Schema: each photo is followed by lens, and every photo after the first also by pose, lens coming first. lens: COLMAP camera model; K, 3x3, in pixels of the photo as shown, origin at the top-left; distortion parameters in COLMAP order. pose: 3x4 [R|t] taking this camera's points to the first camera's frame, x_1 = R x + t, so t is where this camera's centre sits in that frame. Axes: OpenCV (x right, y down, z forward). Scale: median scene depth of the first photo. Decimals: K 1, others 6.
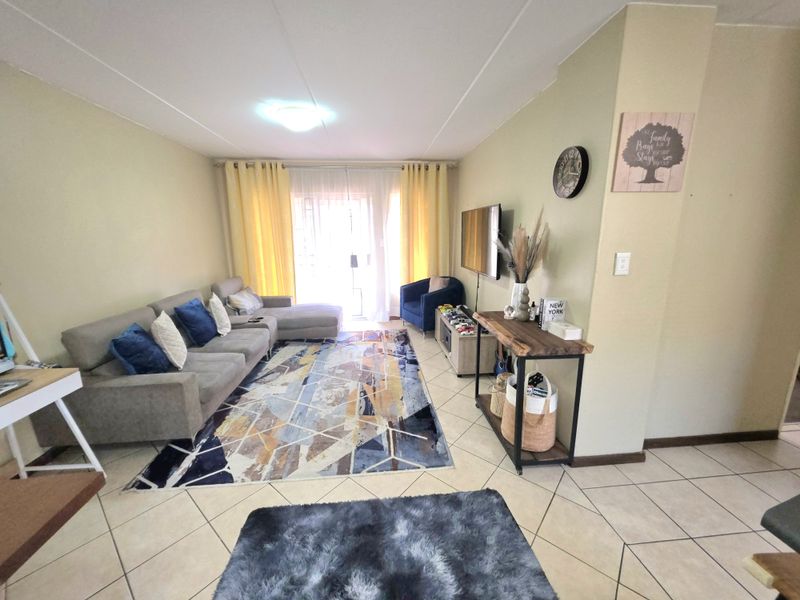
lens RADIAL K [[316.8, 0, 400.6], [0, 316.8, 300.0], [0, 0, 1]] dist [0.000713, 0.001329]
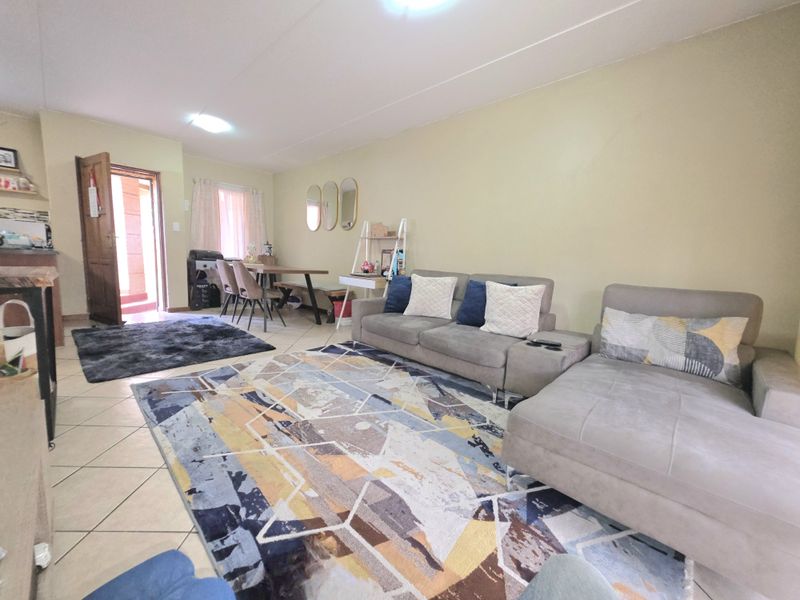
lens RADIAL K [[316.8, 0, 397.2], [0, 316.8, 301.3], [0, 0, 1]] dist [0.000713, 0.001329]
pose [[-0.752919, 0.065895, -0.654806, 0.105809], [-0.176018, 0.938564, 0.296841, -0.146688], [0.634138, 0.338755, -0.695064, 1.366722]]
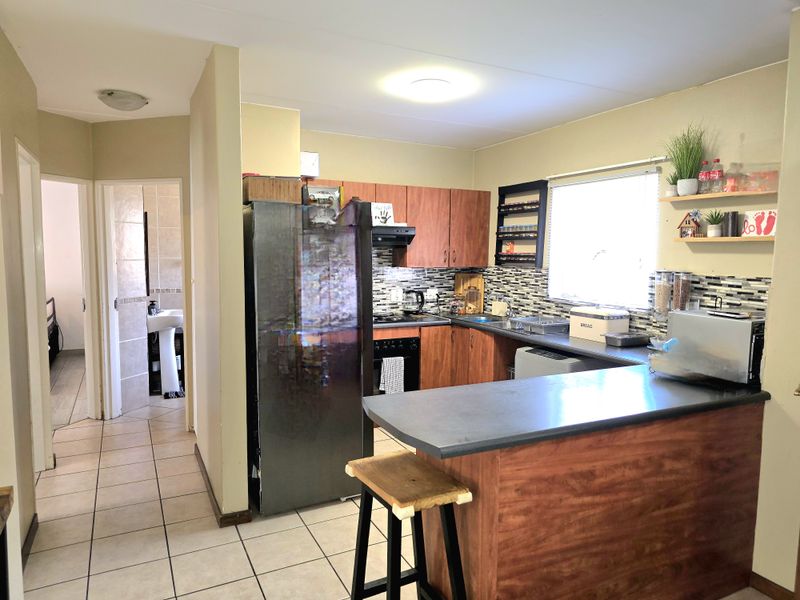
lens RADIAL K [[540.4, 0, 402.3], [0, 540.4, 304.1], [0, 0, 1]] dist [0.053848, -0.042612]
pose [[-0.363399, -0.085790, 0.927675, -0.221324], [0.188591, 0.968362, 0.163430, -0.082460], [-0.912346, 0.234342, -0.335722, 0.350431]]
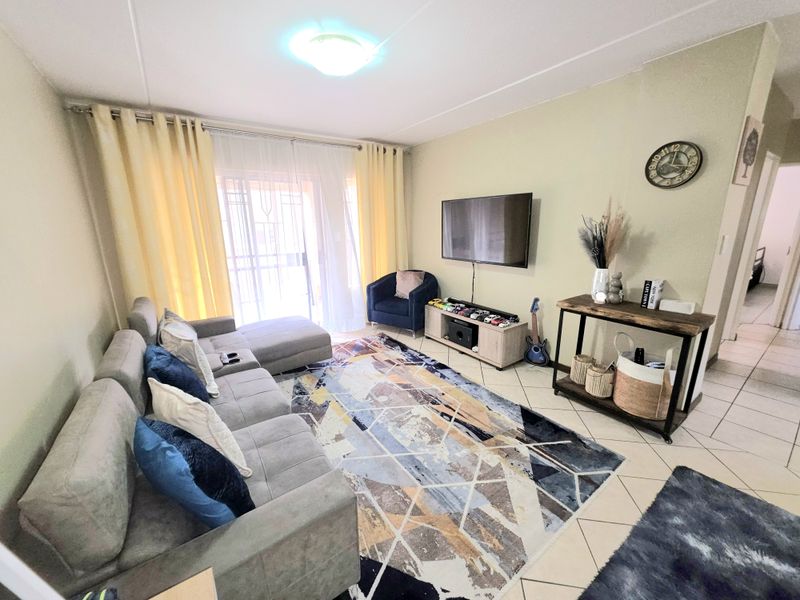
lens RADIAL K [[316.8, 0, 397.6], [0, 316.8, 298.5], [0, 0, 1]] dist [0.000713, 0.001329]
pose [[0.867458, -0.127190, 0.480978, -0.519560], [0.117770, 0.991788, 0.049867, -0.061095], [-0.483370, 0.013387, 0.875314, 0.287722]]
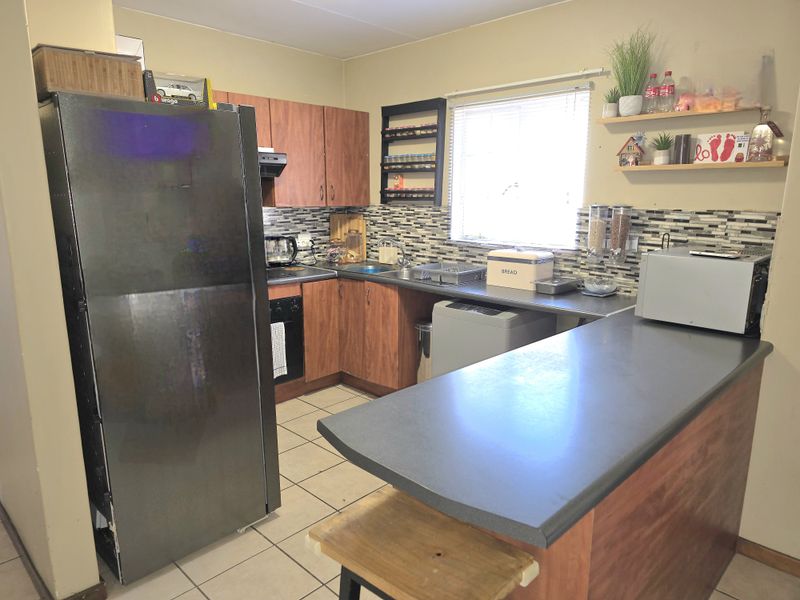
lens RADIAL K [[540.4, 0, 404.2], [0, 540.4, 308.0], [0, 0, 1]] dist [0.053848, -0.042612]
pose [[-0.647473, -0.151404, 0.746898, 0.073211], [0.164166, 0.929347, 0.330701, -0.075179], [-0.744197, 0.336735, -0.576872, 0.357713]]
